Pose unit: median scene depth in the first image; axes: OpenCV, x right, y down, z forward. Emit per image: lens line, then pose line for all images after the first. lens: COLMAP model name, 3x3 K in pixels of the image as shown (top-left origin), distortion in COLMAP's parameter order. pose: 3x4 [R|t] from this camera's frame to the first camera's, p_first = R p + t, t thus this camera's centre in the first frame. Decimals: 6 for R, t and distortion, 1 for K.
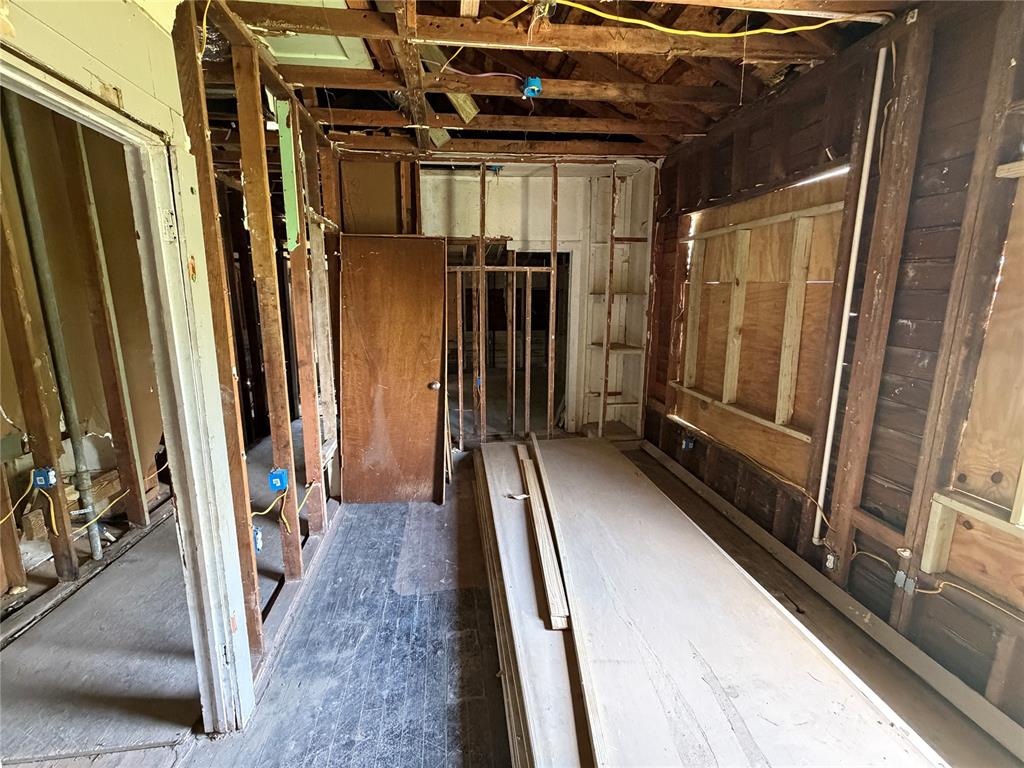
lens RADIAL K [[471.1, 0, 511.0], [0, 471.1, 384.4], [0, 0, 1]] dist [0.000255, 0.000321]
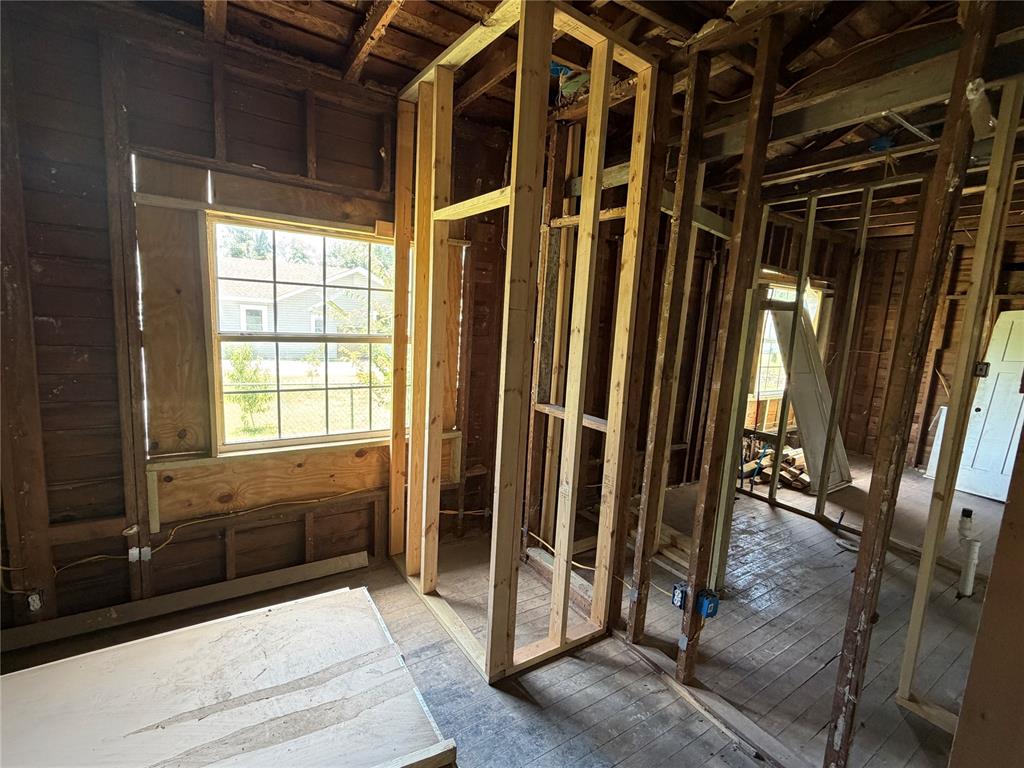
lens RADIAL K [[471.1, 0, 511.4], [0, 471.1, 383.4], [0, 0, 1]] dist [0.000255, 0.000321]
pose [[-0.437114, -0.155247, 0.885906, -0.464956], [0.121010, 0.965883, 0.228969, -0.115094], [-0.891228, 0.207289, -0.403415, 0.590099]]
